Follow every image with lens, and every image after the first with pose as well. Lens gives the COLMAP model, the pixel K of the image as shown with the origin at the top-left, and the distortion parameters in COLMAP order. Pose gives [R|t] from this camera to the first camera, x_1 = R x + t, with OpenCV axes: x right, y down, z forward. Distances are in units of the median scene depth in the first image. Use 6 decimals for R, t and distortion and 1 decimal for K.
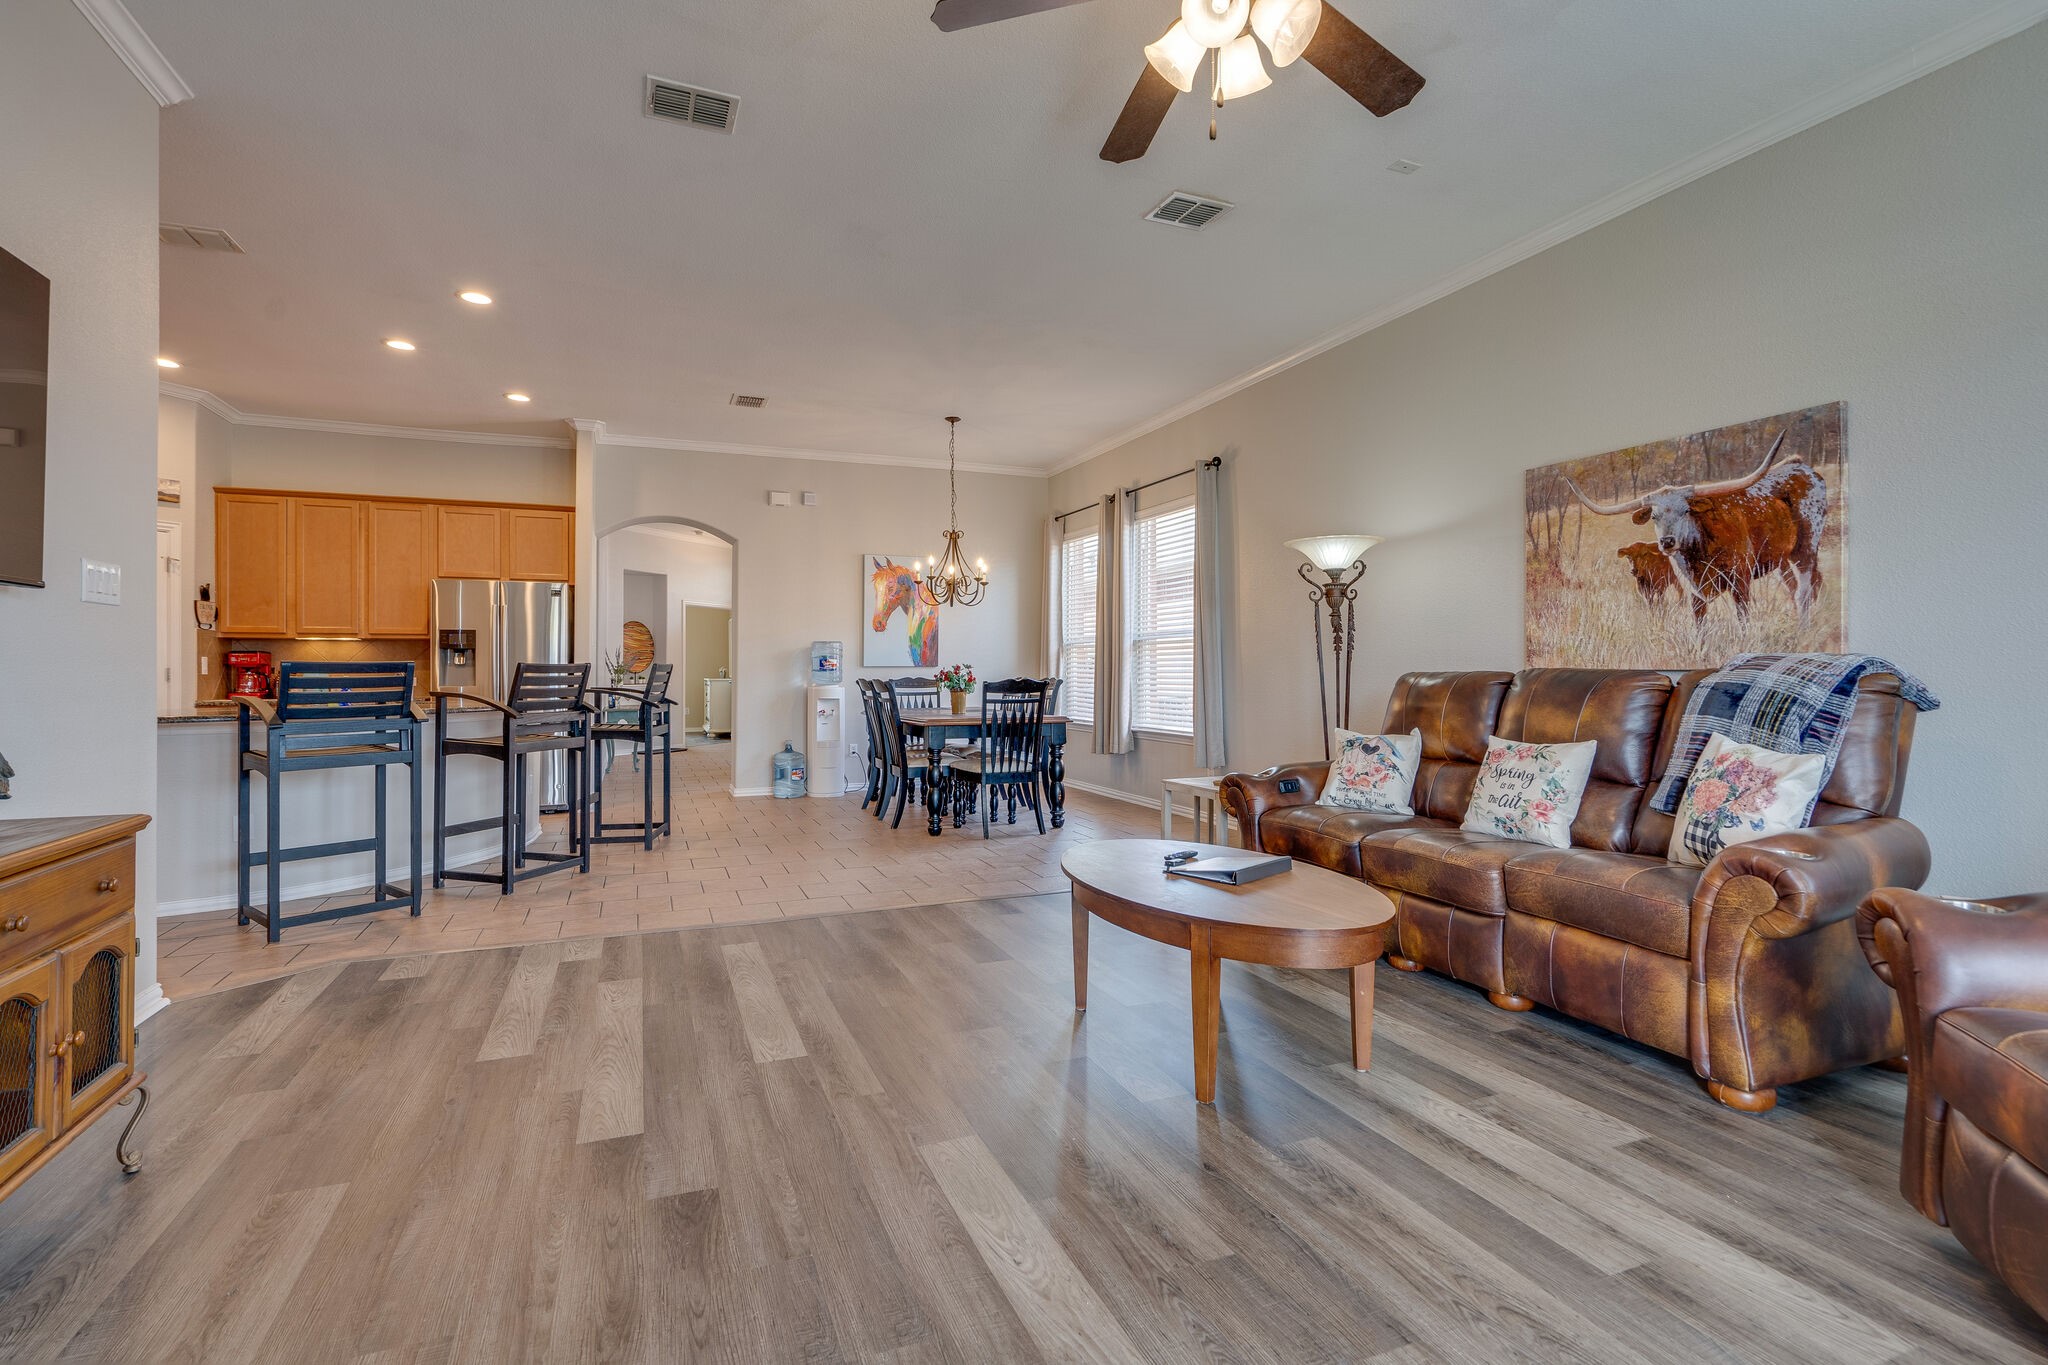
lens RADIAL K [[1016.2, 0, 1048.2], [0, 1016.2, 653.9], [0, 0, 1]] dist [0.004173, -0.000370]
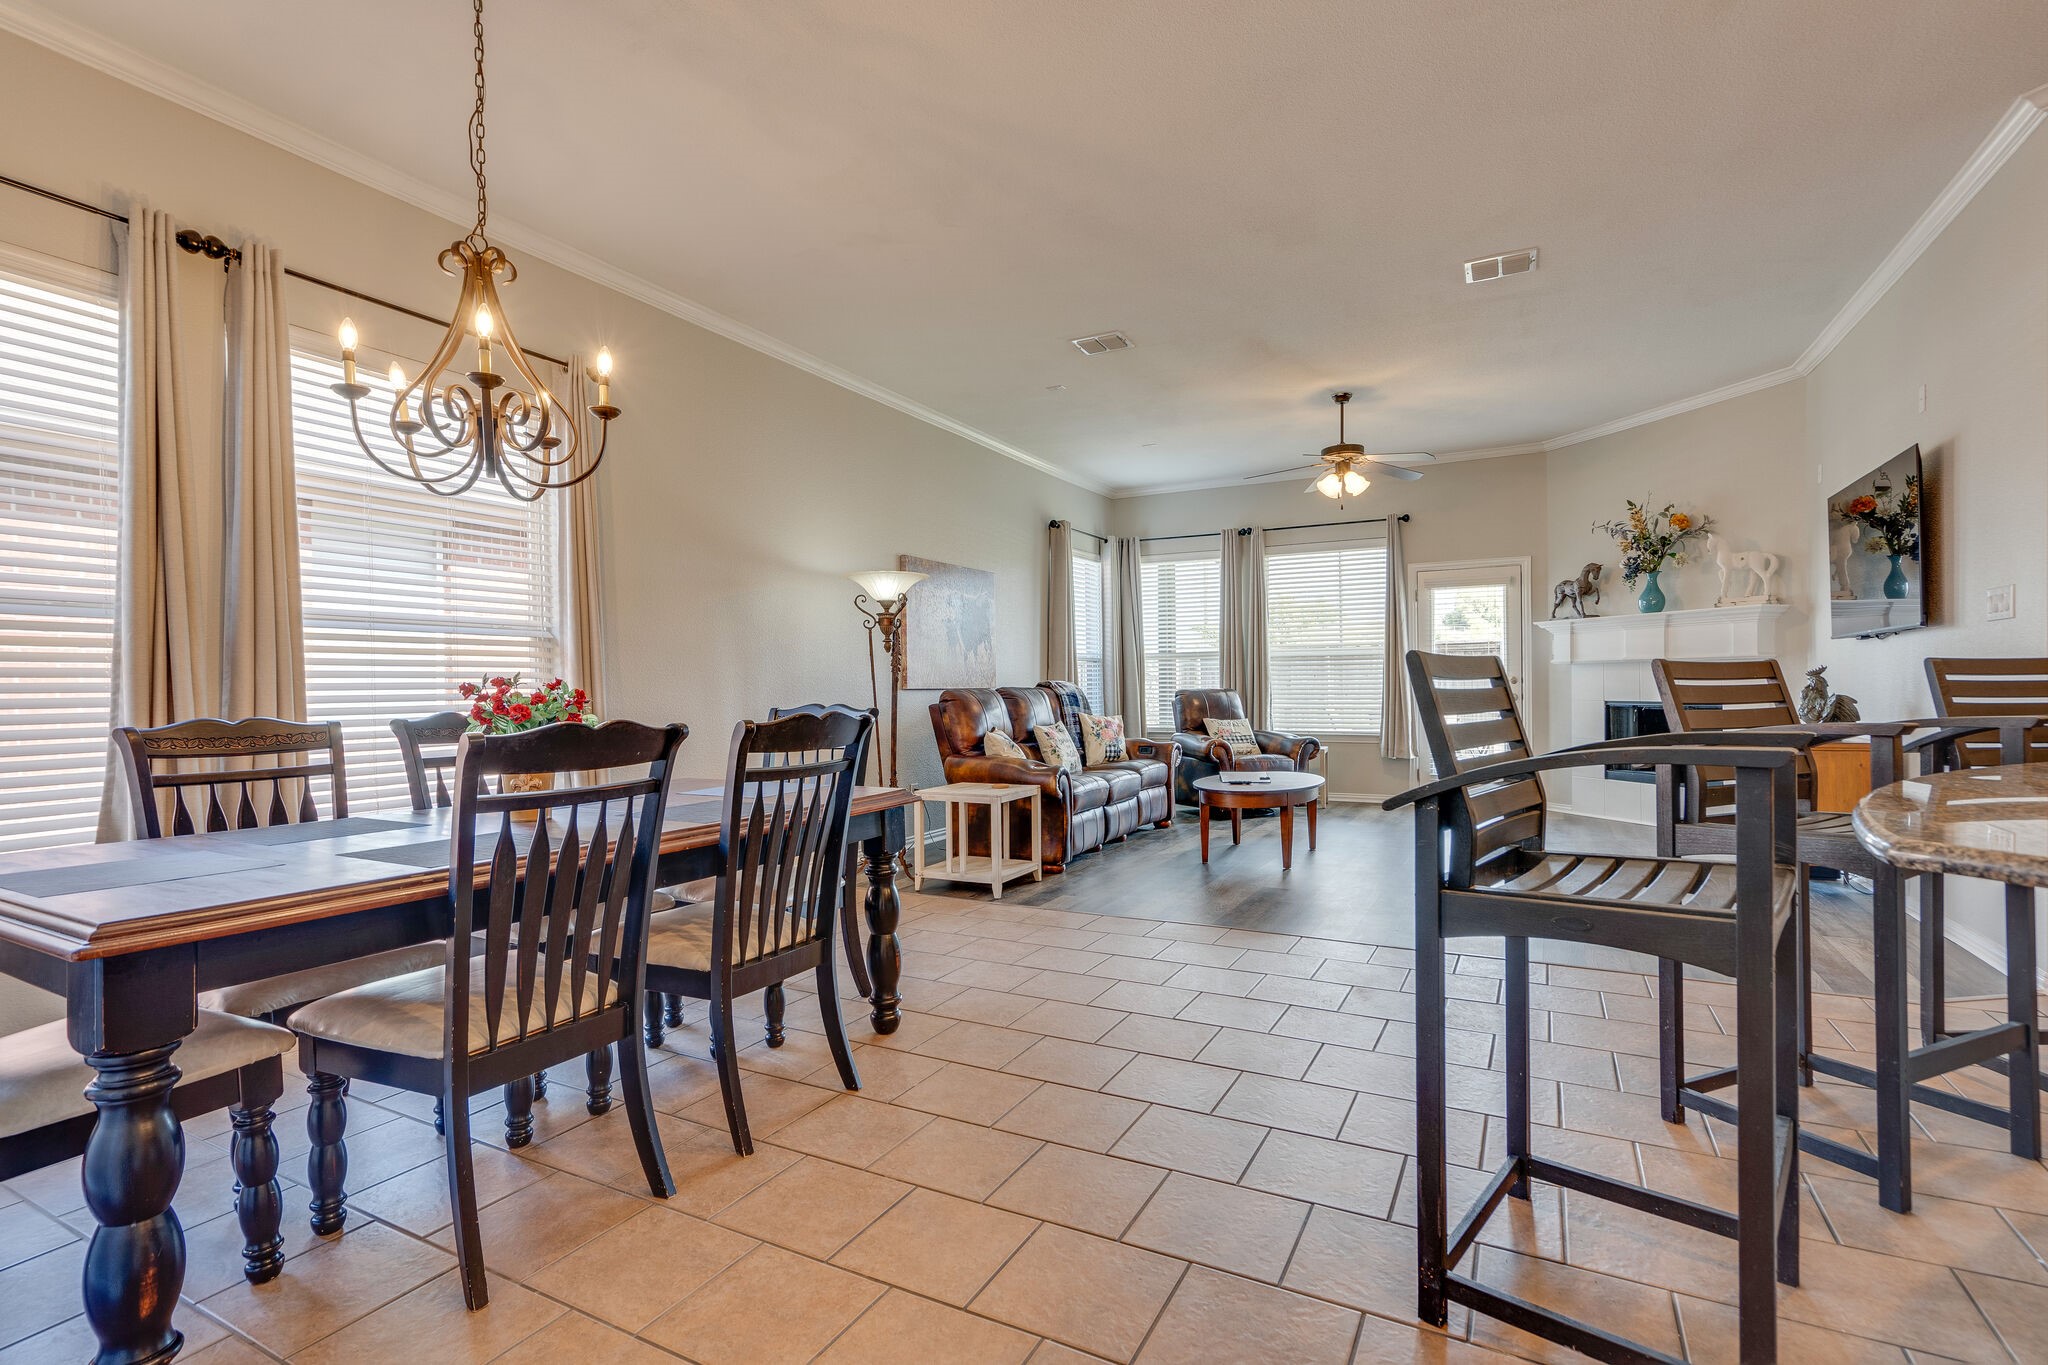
lens RADIAL K [[950.2, 0, 1031.0], [0, 950.2, 682.7], [0, 0, 1]] dist [-0.003628, 0.004655]
pose [[-0.642804, 0.015390, 0.765876, -0.469656], [0.002569, 0.999836, -0.017935, 0.020967], [-0.766026, -0.009561, -0.642738, 1.162363]]
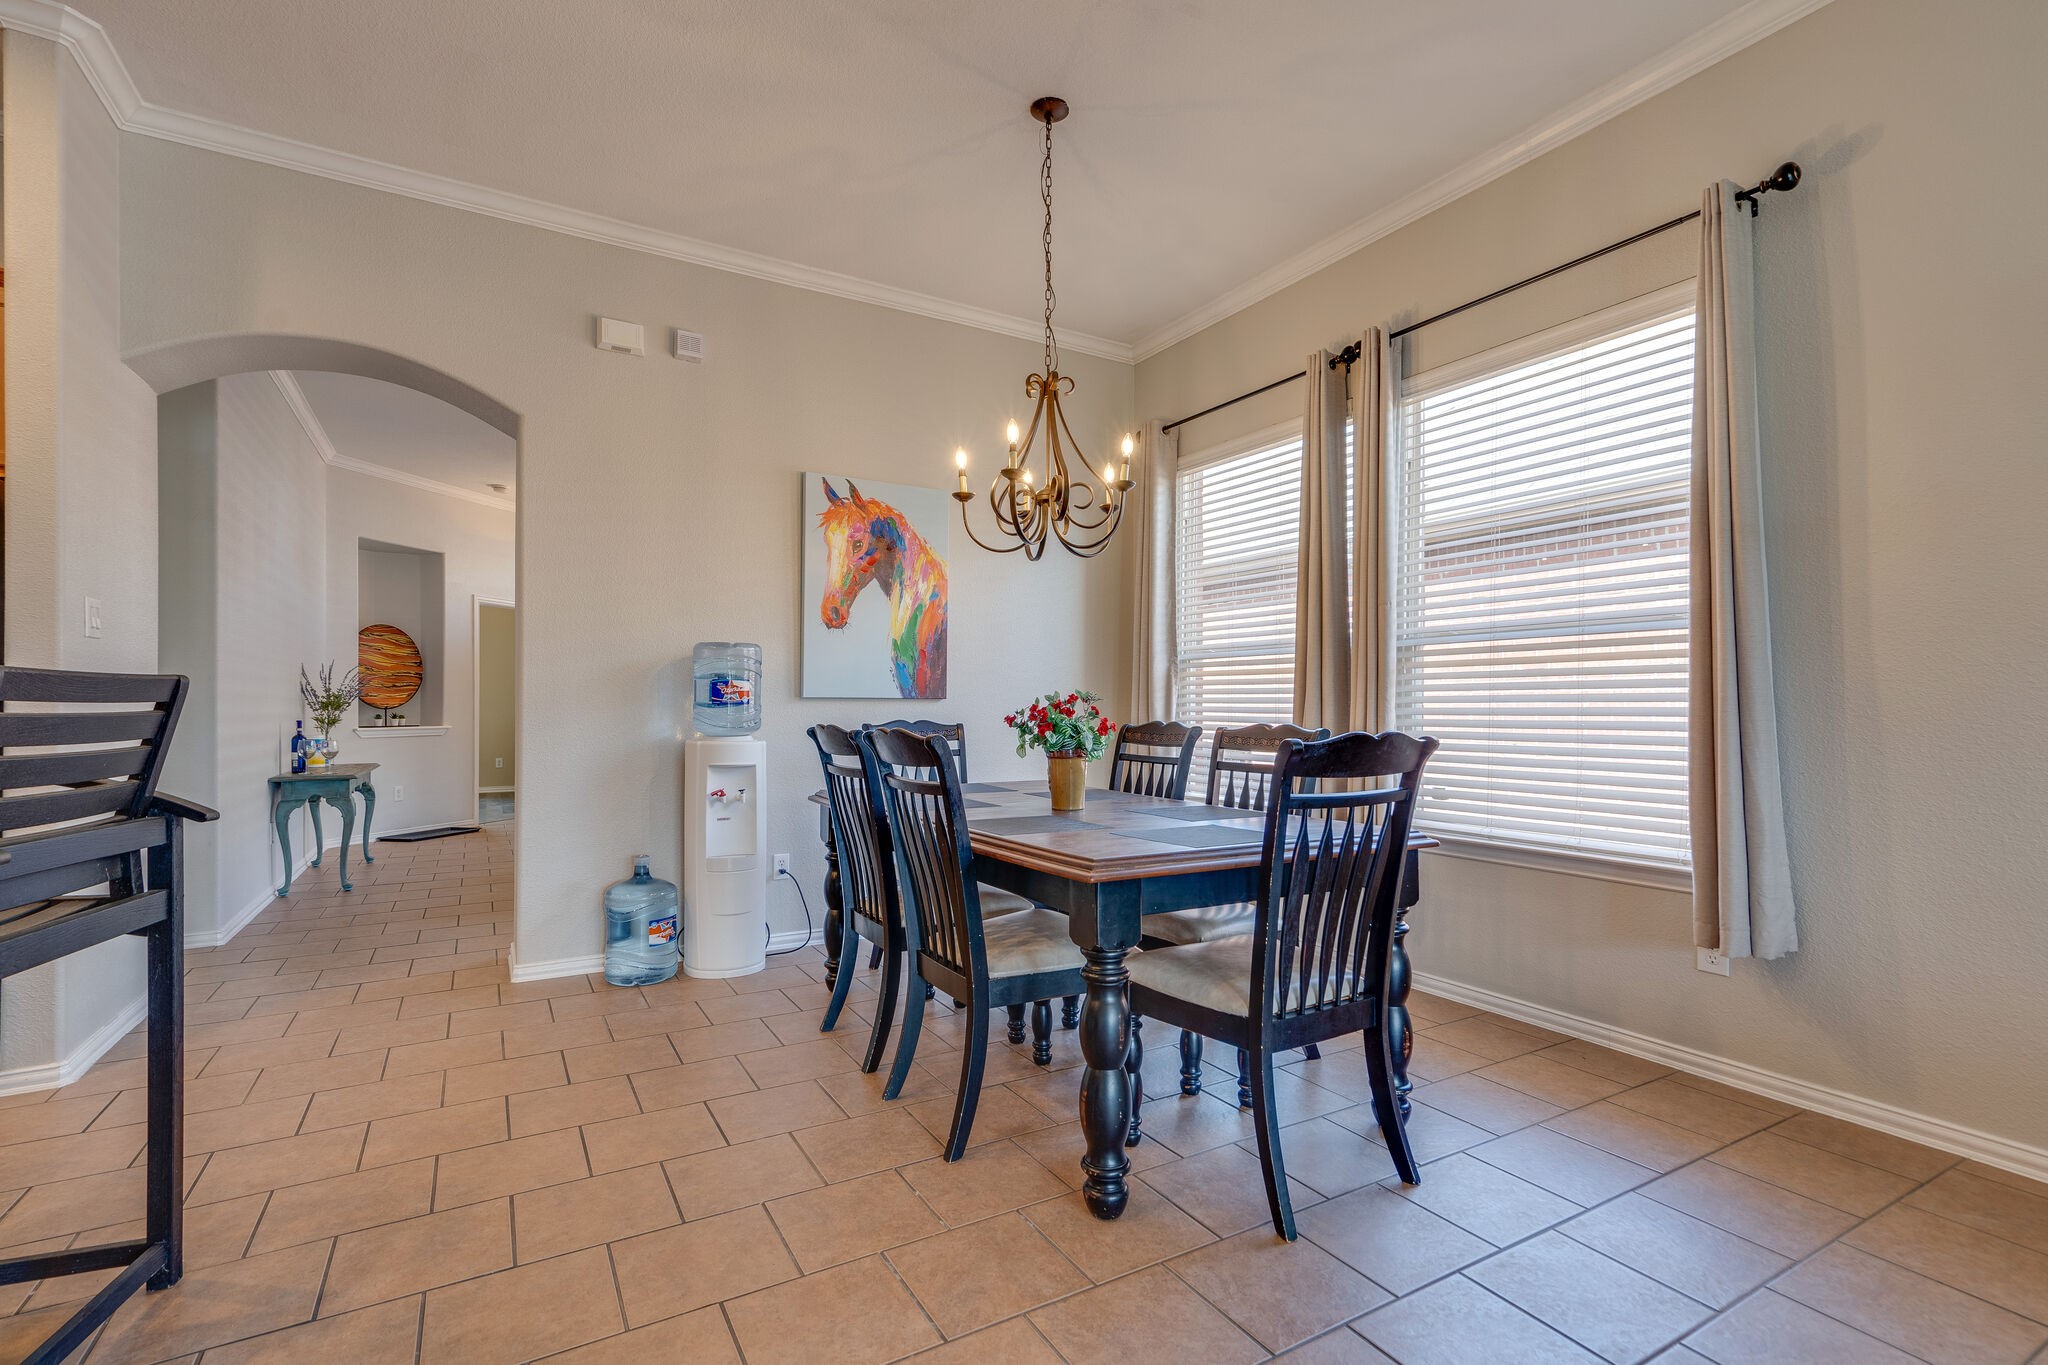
lens RADIAL K [[950.2, 0, 1069.6], [0, 950.2, 718.3], [0, 0, 1]] dist [-0.003628, 0.004655]
pose [[0.987381, 0.004470, 0.158300, -0.161692], [-0.008515, 0.999654, 0.024888, 0.012477], [-0.158134, -0.025922, 0.987077, 0.667299]]
